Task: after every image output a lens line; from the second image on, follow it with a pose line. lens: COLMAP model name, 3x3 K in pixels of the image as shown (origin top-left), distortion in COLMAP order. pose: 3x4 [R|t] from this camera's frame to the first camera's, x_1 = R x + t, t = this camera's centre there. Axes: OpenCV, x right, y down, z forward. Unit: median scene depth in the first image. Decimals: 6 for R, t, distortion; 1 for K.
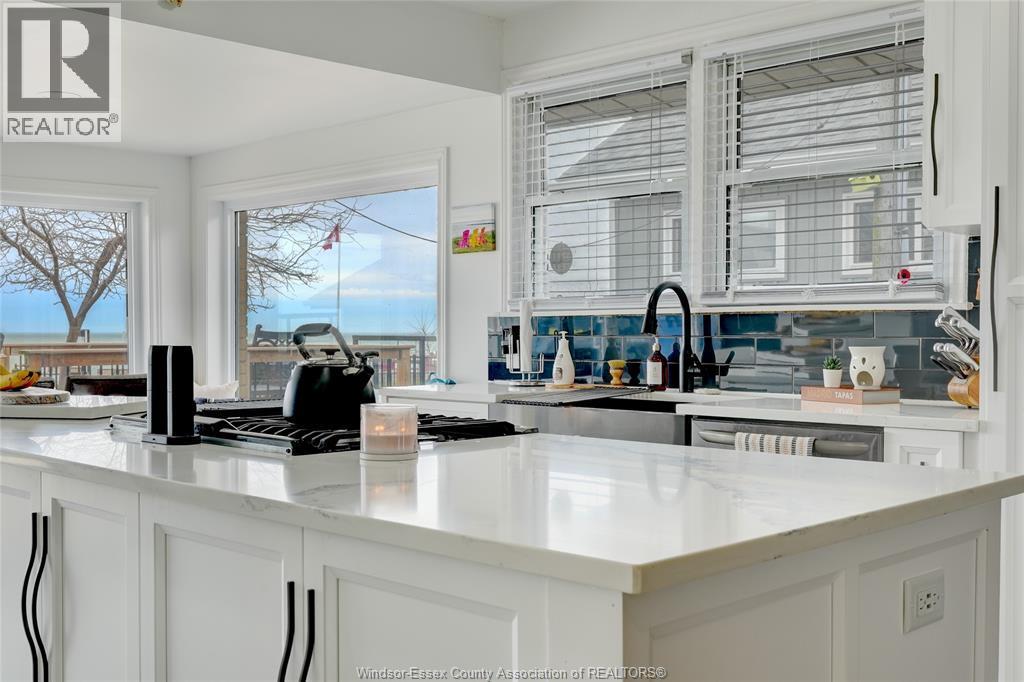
lens RADIAL K [[1136.2, 0, 512.0], [0, 1136.2, 341.0], [0, 0, 1]] dist [-0.006047, 0.001478]
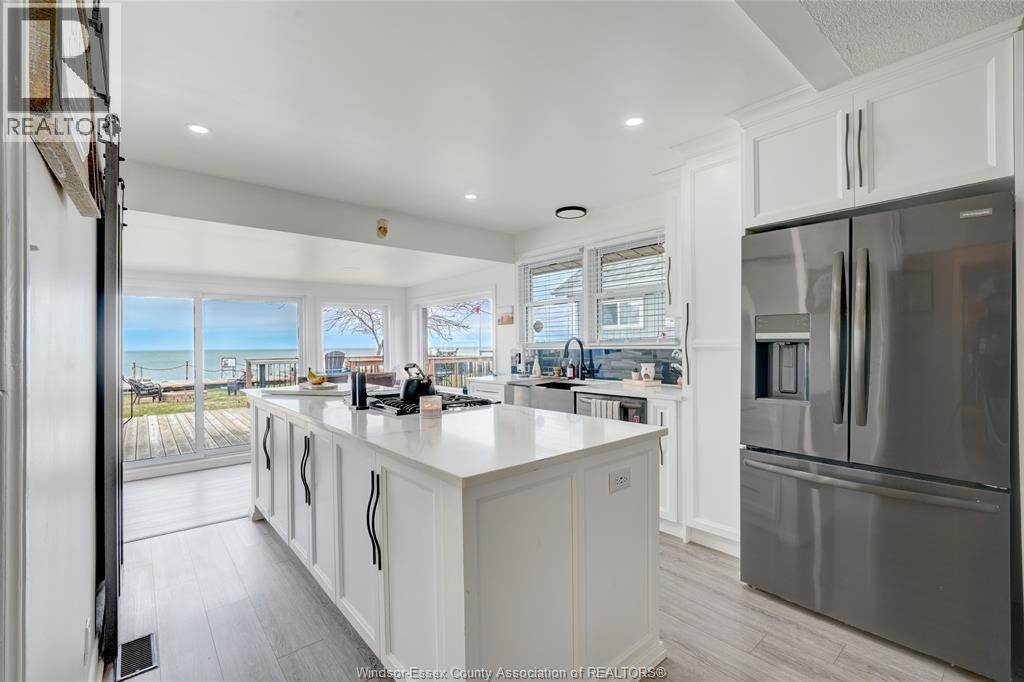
lens RADIAL K [[439.1, 0, 514.4], [0, 439.1, 345.5], [0, 0, 1]] dist [-0.026323, -0.000093]
pose [[0.996473, -0.011239, -0.083154, 0.084510], [0.010536, 0.999905, -0.008897, -0.025575], [0.083247, 0.007989, 0.996497, 0.002704]]
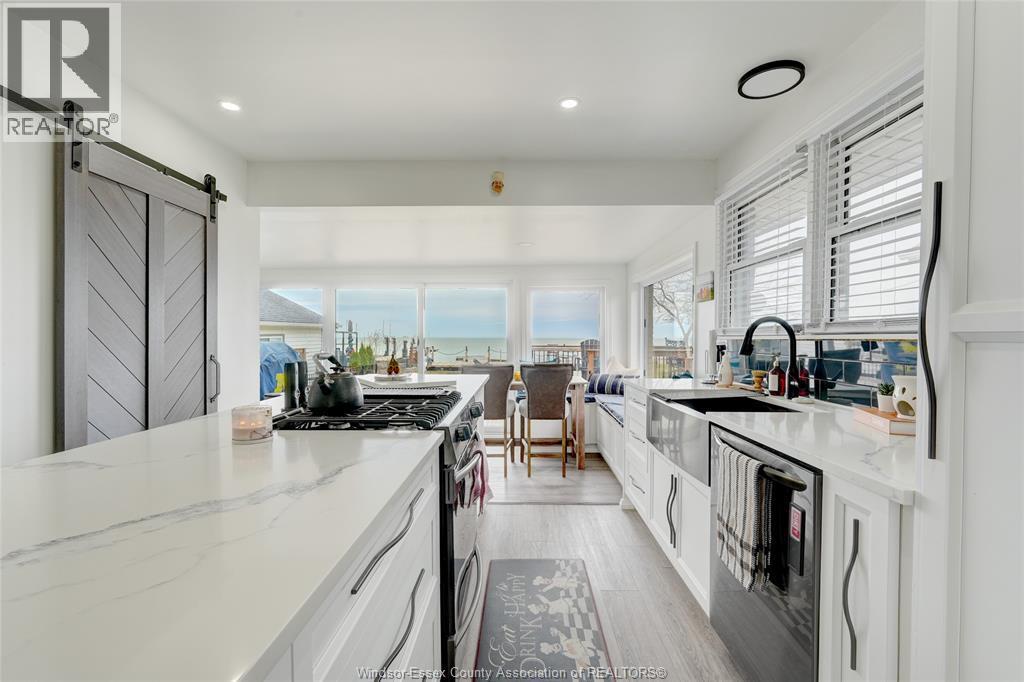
lens RADIAL K [[445.3, 0, 520.5], [0, 445.3, 344.4], [0, 0, 1]] dist [0.024997, -0.000018]
pose [[0.697660, 0.012084, -0.716327, 0.307183], [-0.007450, 0.999926, 0.009613, -0.021582], [0.716391, -0.001370, 0.697698, 0.406311]]
